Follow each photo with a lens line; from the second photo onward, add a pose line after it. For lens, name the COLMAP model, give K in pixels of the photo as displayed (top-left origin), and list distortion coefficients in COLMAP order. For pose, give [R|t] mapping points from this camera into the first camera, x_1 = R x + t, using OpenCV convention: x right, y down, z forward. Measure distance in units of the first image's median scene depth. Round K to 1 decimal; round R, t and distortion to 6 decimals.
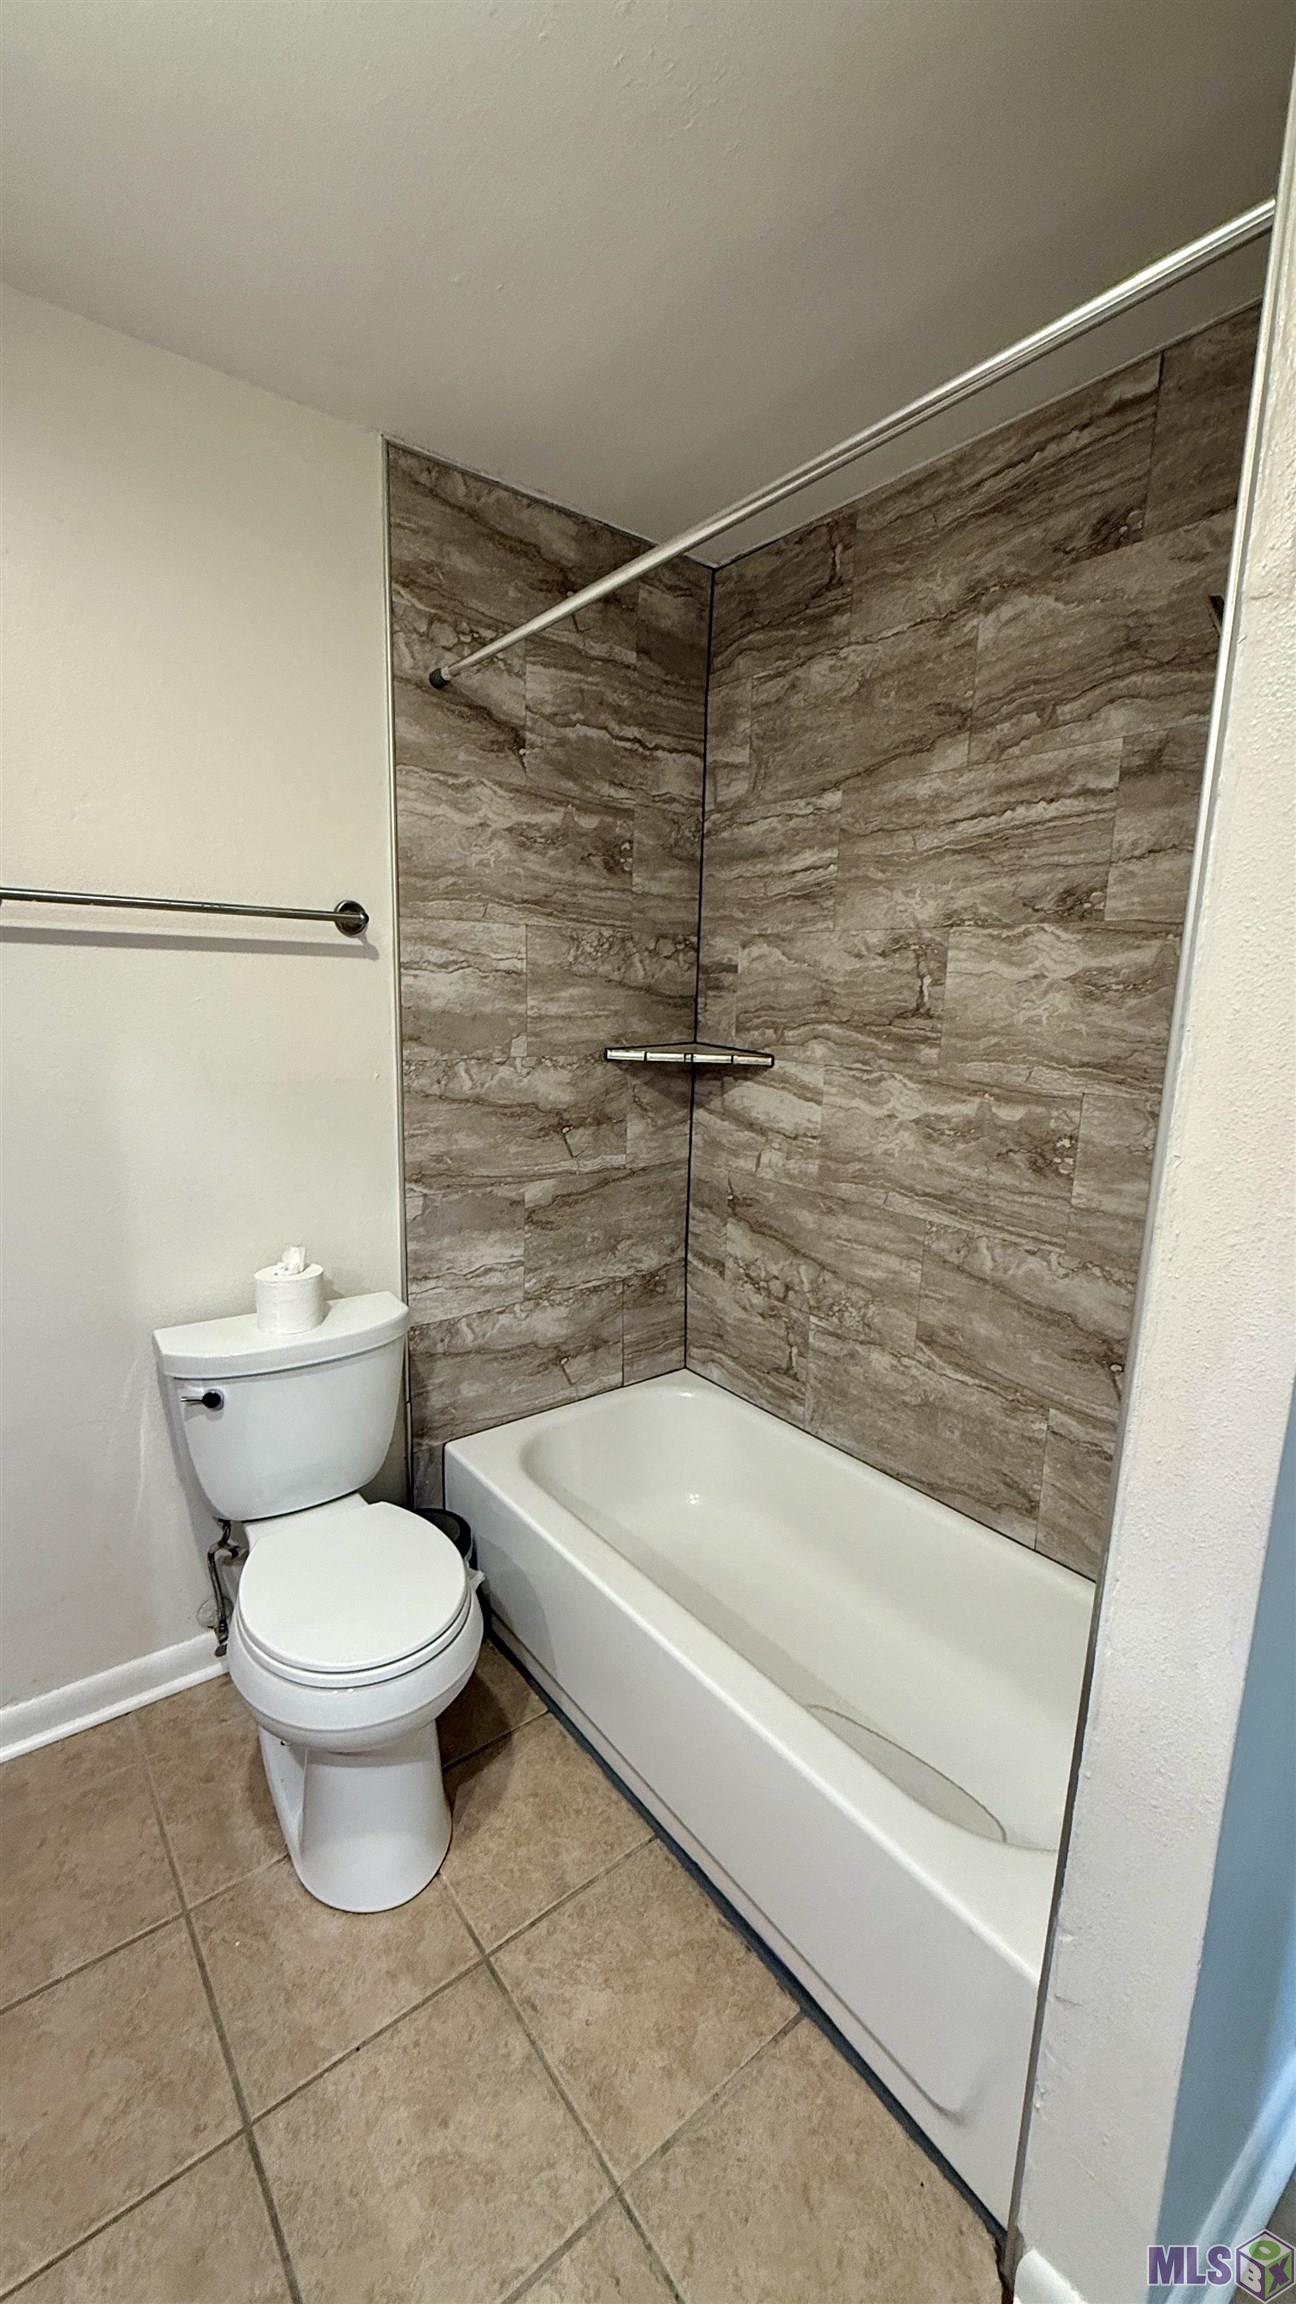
lens RADIAL K [[919.9, 0, 648.4], [0, 919.9, 1147.1], [0, 0, 1]] dist [-0.000035, 0.000170]
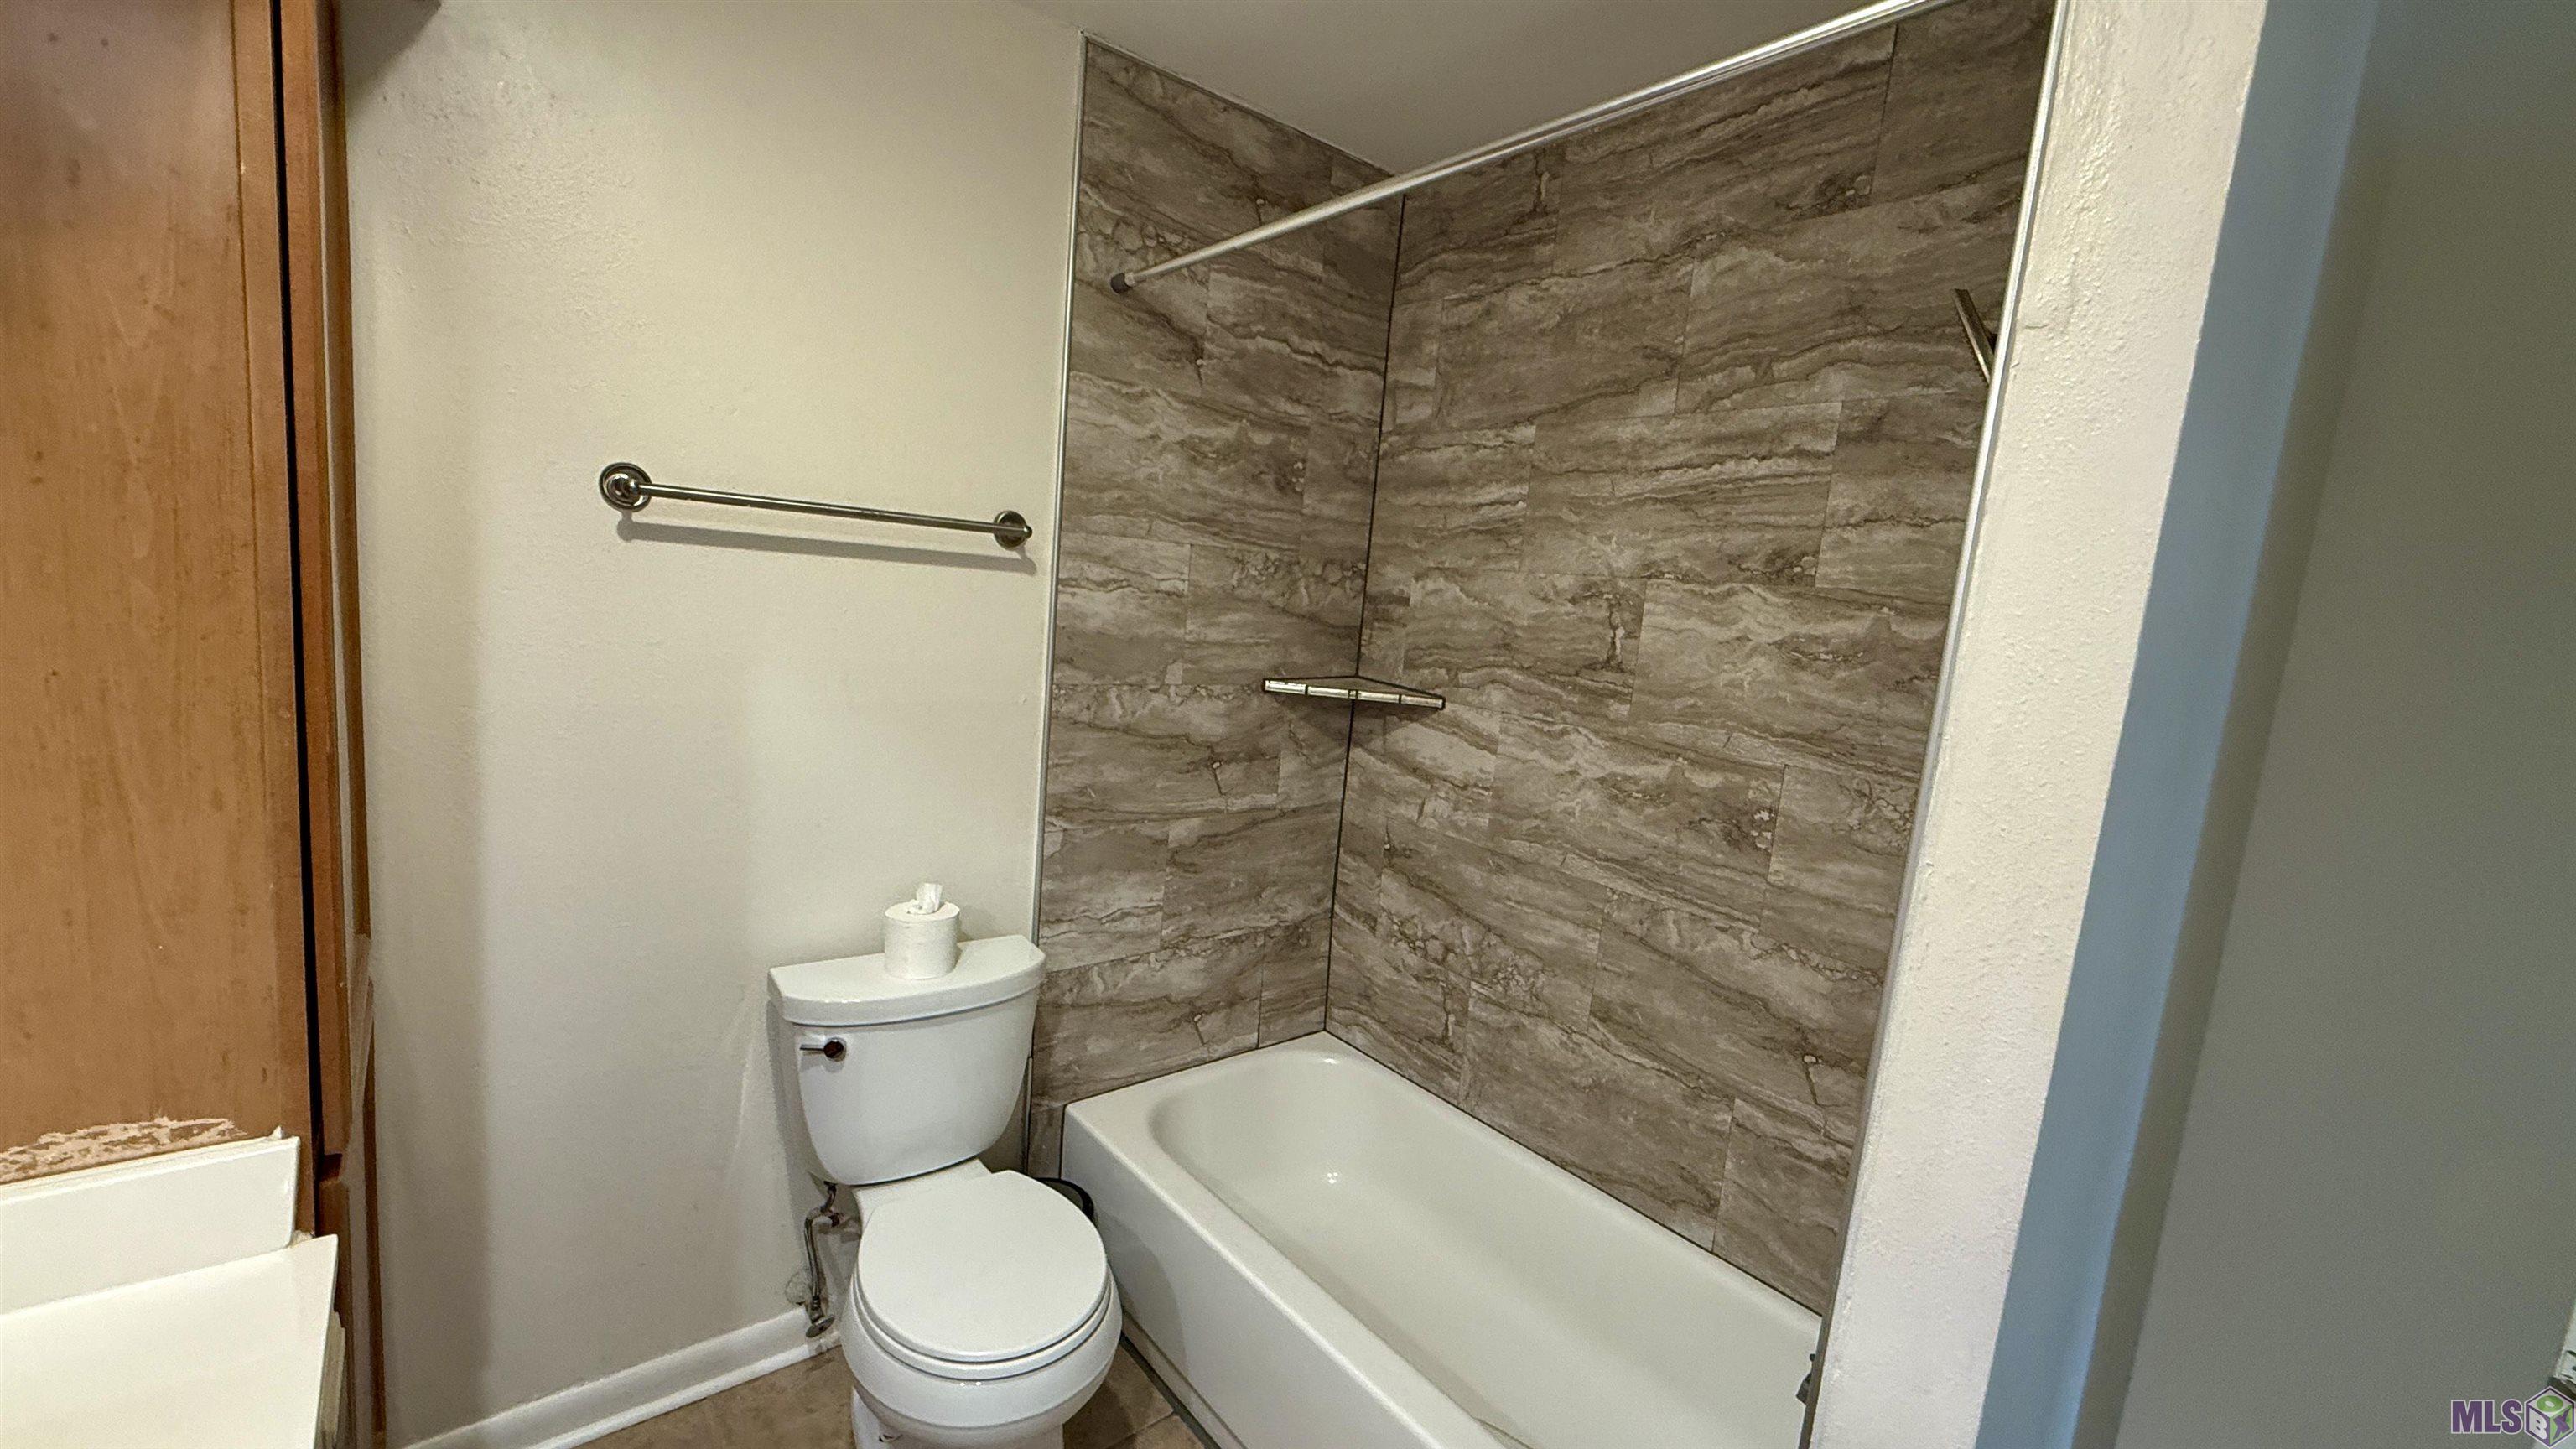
lens RADIAL K [[1028.6, 0, 1283.1], [0, 1028.6, 723.8], [0, 0, 1]] dist [-0.000035, 0.000170]
pose [[0.997944, 0.055926, 0.031308, -0.069172], [-0.054581, 0.997613, -0.042288, -0.023640], [-0.033599, 0.040492, 0.998615, -0.037642]]
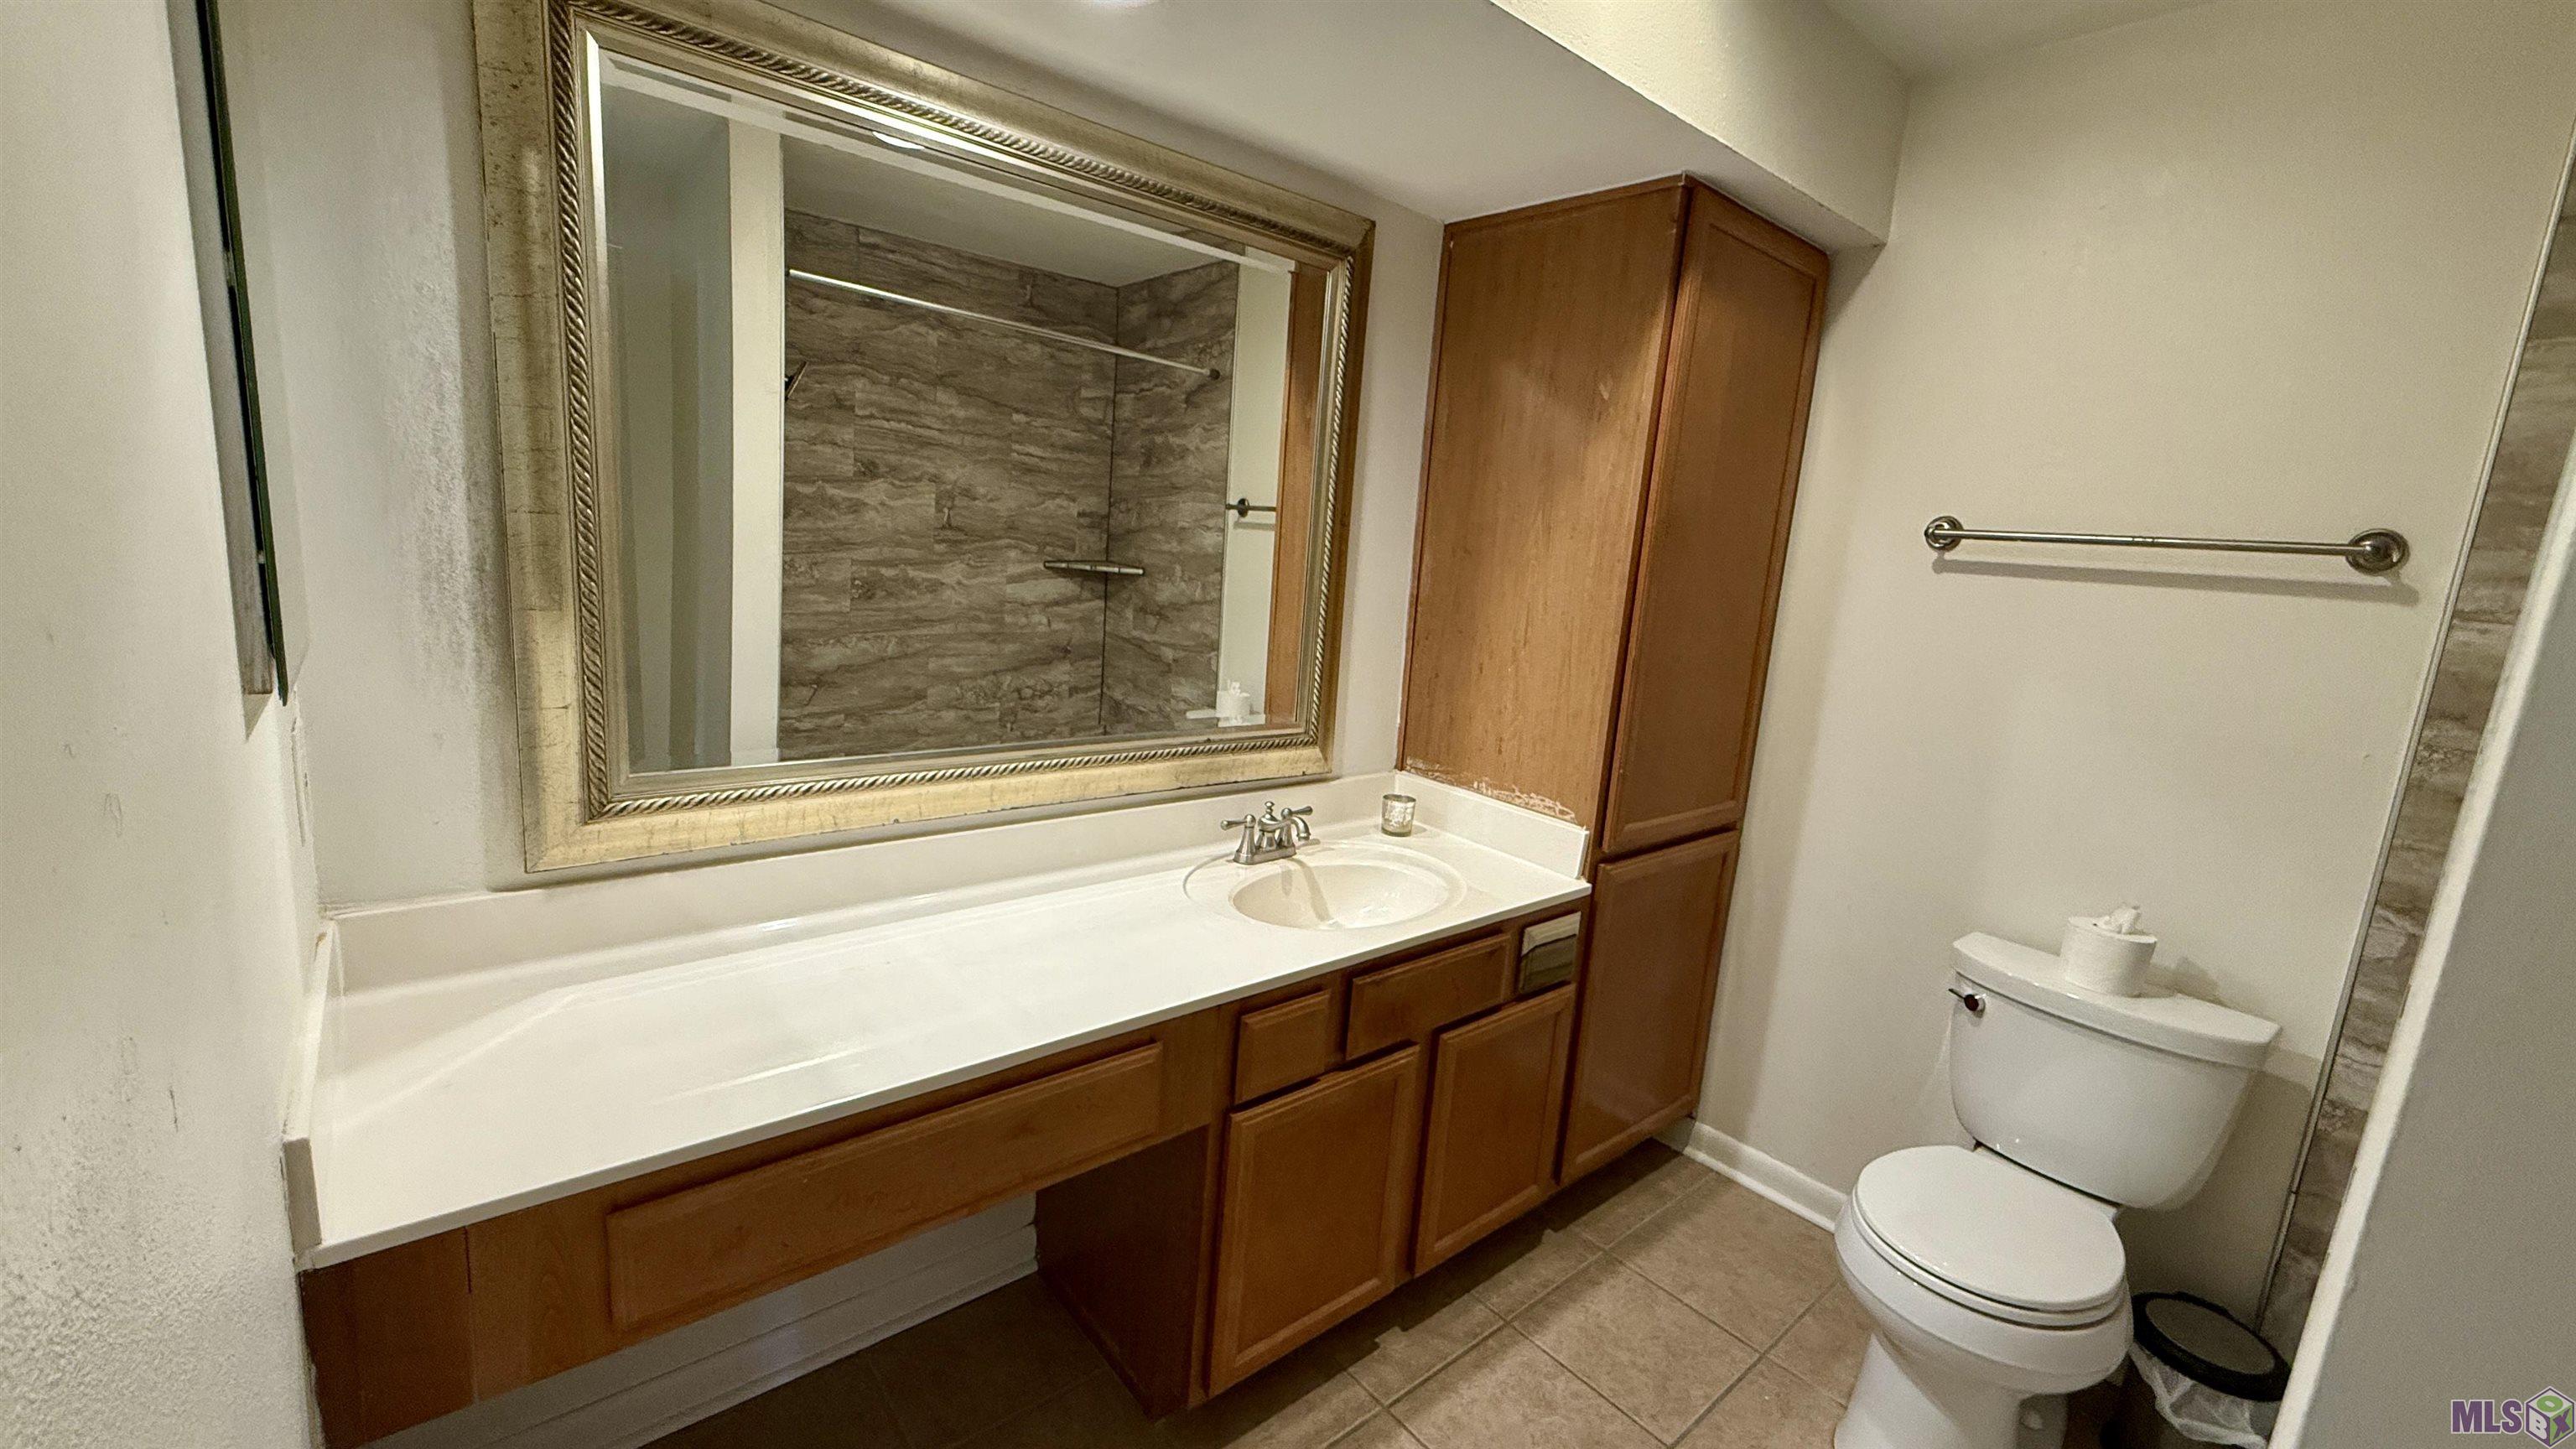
lens RADIAL K [[1028.6, 0, 1283.1], [0, 1028.6, 723.8], [0, 0, 1]] dist [-0.000035, 0.000170]
pose [[0.036356, 0.152877, -0.987576, 0.518901], [-0.246327, 0.959109, 0.139403, -0.000475], [0.968505, 0.238199, 0.072527, 0.066235]]
